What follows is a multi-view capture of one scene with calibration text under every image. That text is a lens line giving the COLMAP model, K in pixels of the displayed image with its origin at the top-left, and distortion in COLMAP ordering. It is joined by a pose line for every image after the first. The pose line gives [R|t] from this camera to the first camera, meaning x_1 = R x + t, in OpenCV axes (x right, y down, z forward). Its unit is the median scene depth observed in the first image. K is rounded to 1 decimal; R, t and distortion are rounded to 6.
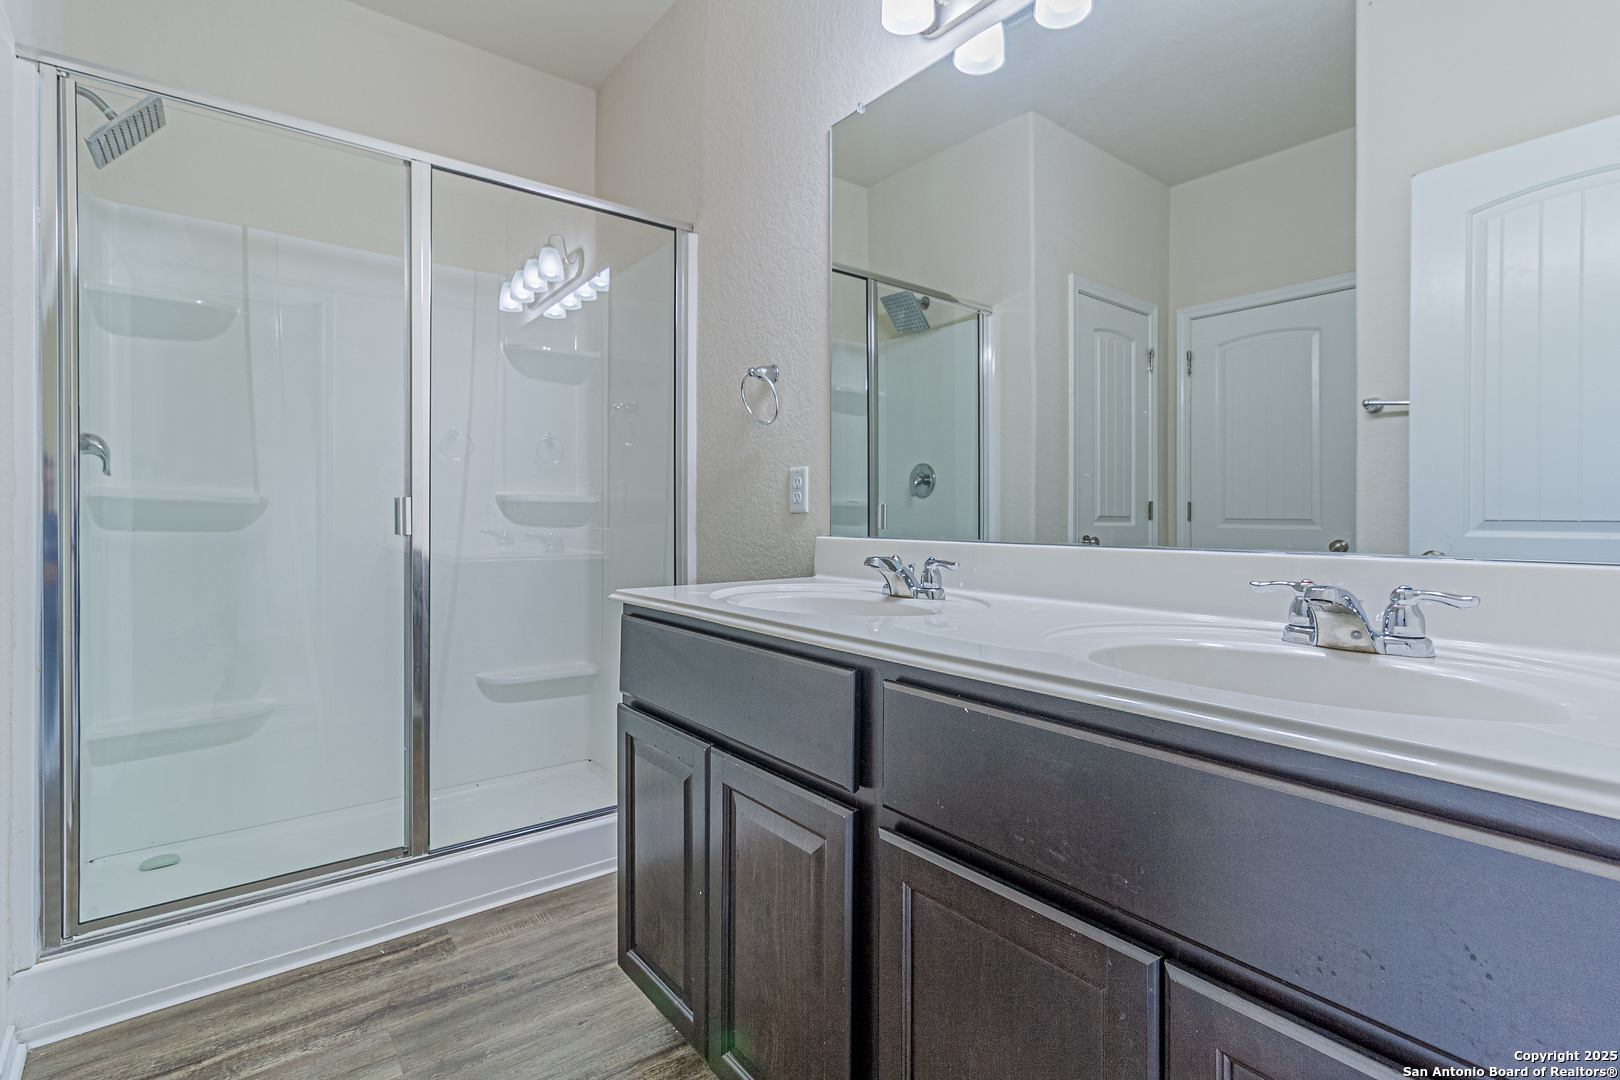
lens RADIAL K [[757.4, 0, 833.4], [0, 757.4, 517.6], [0, 0, 1]] dist [0.000236, 0.000720]
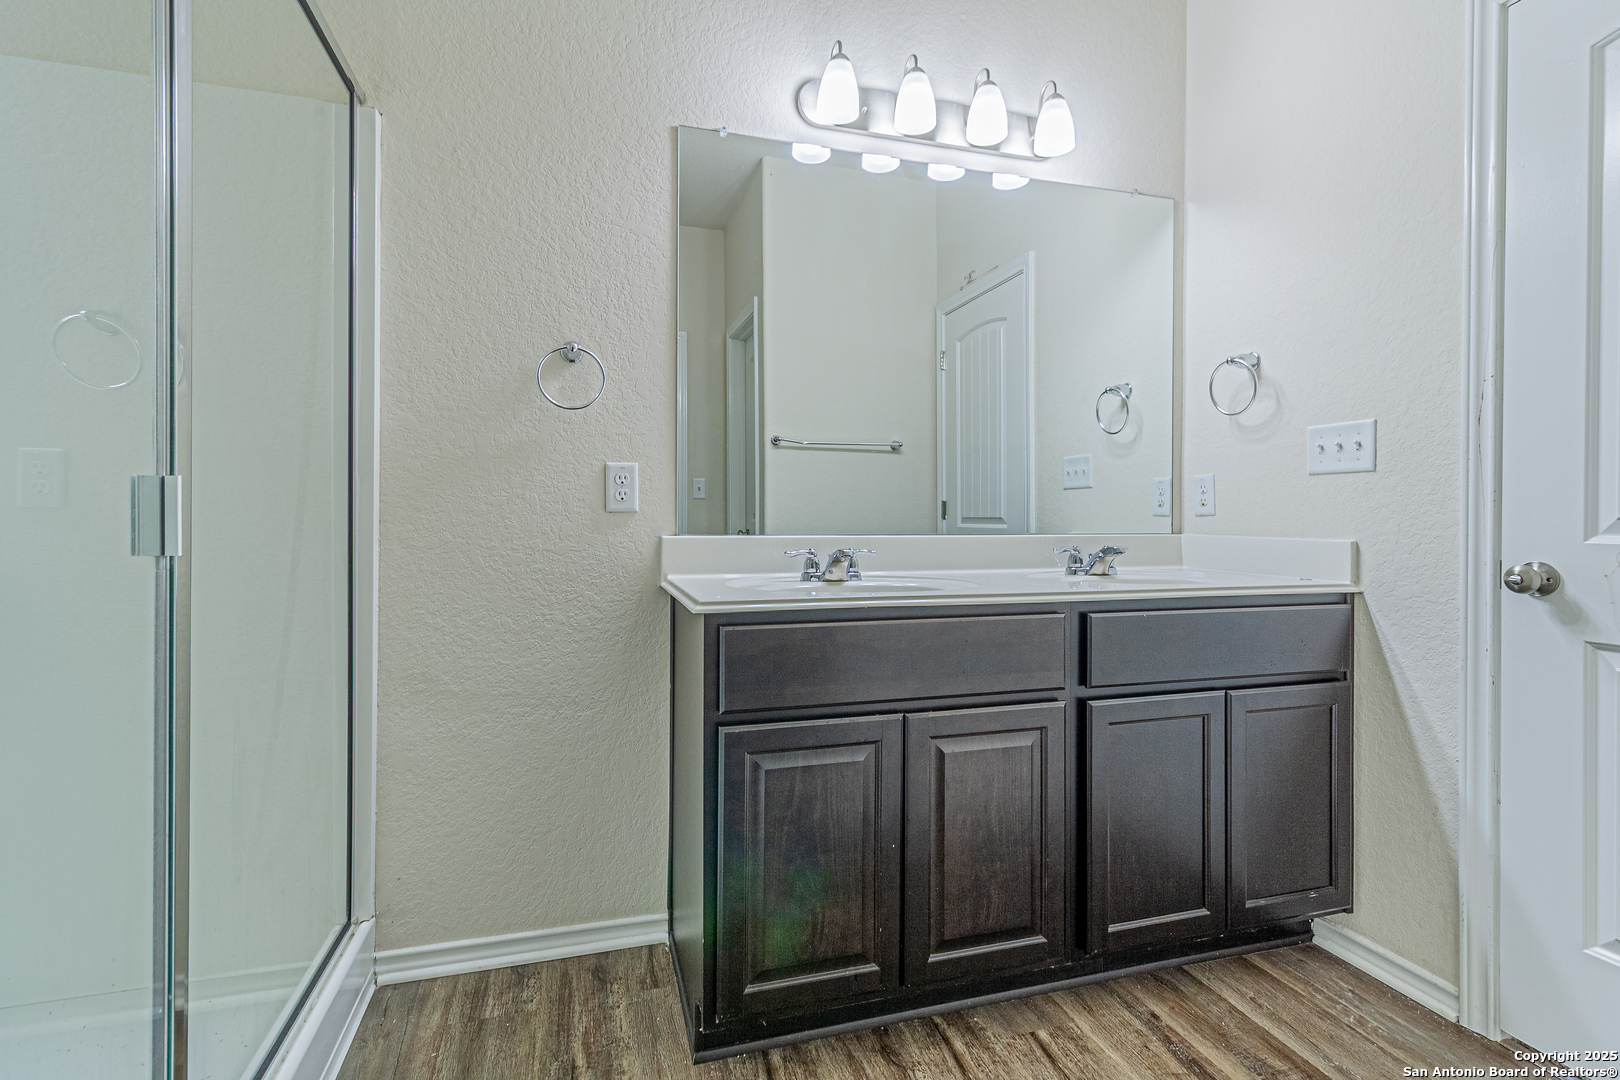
lens RADIAL K [[762.4, 0, 805.4], [0, 762.4, 511.6], [0, 0, 1]] dist [0.004732, 0.000781]
pose [[0.385188, -0.005713, 0.922821, -0.819852], [-0.002170, 0.999972, 0.007096, -0.013460], [-0.922836, -0.004735, 0.385165, 0.431009]]
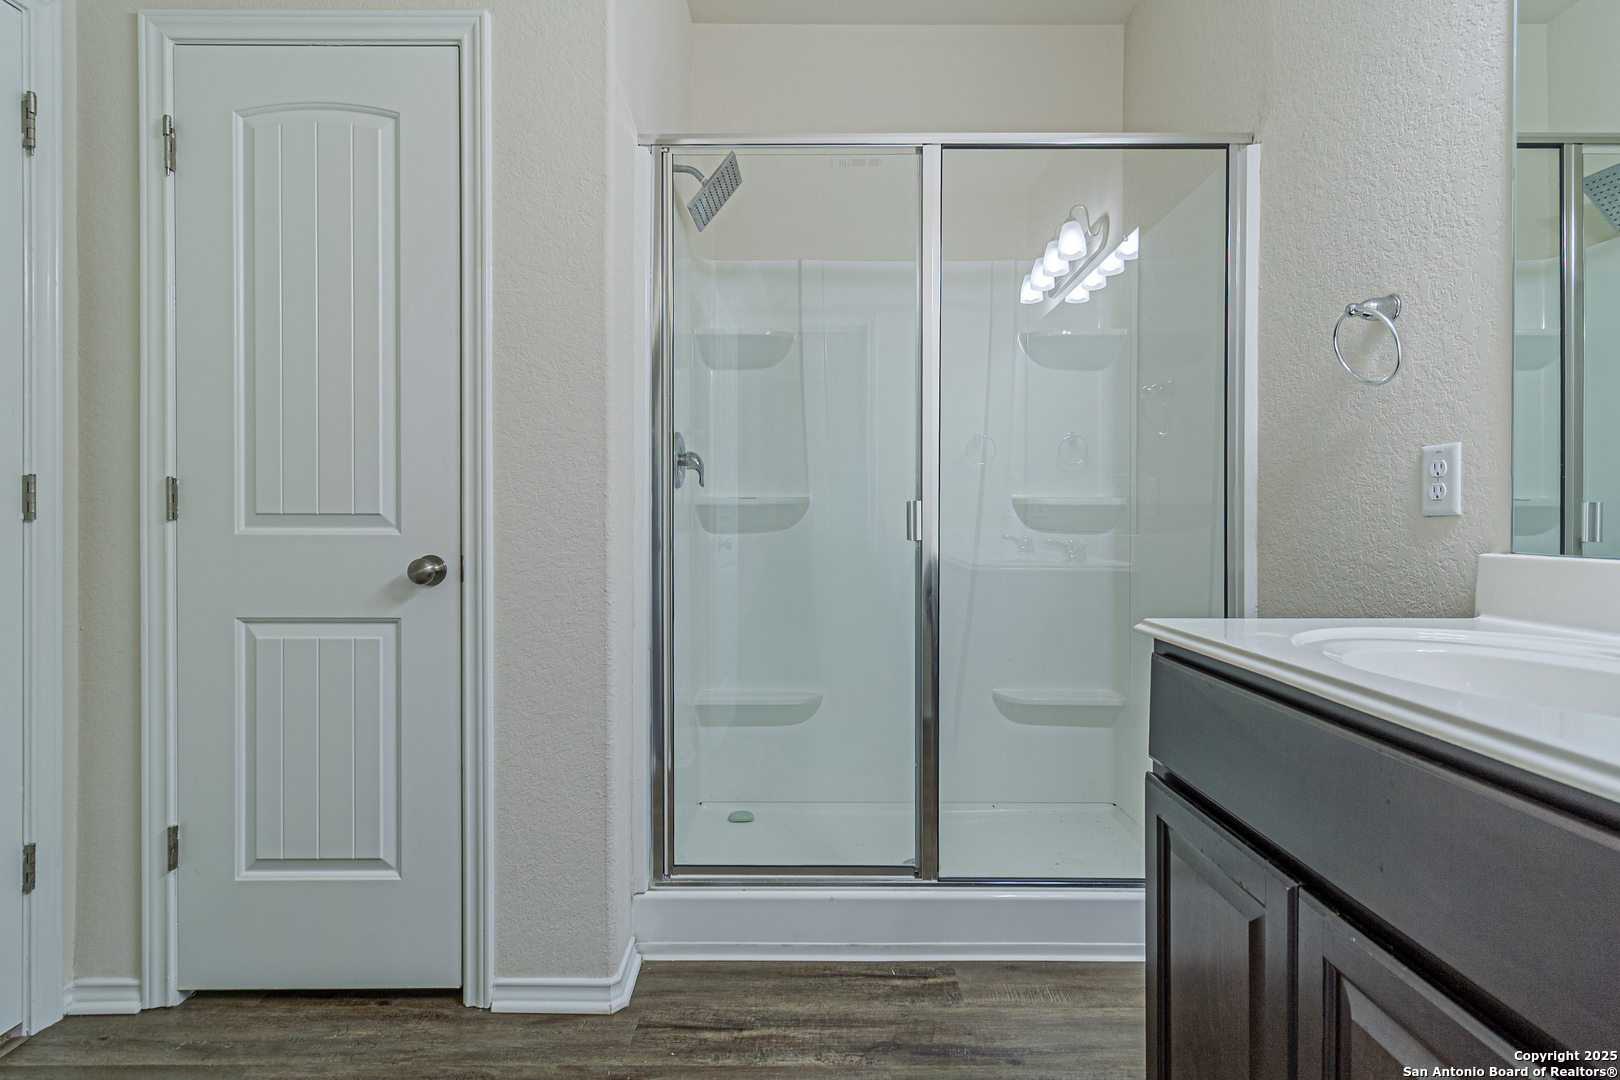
lens RADIAL K [[781.9, 0, 828.9], [0, 781.9, 524.0], [0, 0, 1]] dist [0.005501, 0.001129]
pose [[0.785635, 0.002341, -0.618686, -0.041293], [-0.001697, 0.999997, 0.001629, 0.000649], [0.618688, -0.000230, 0.785637, 0.155289]]
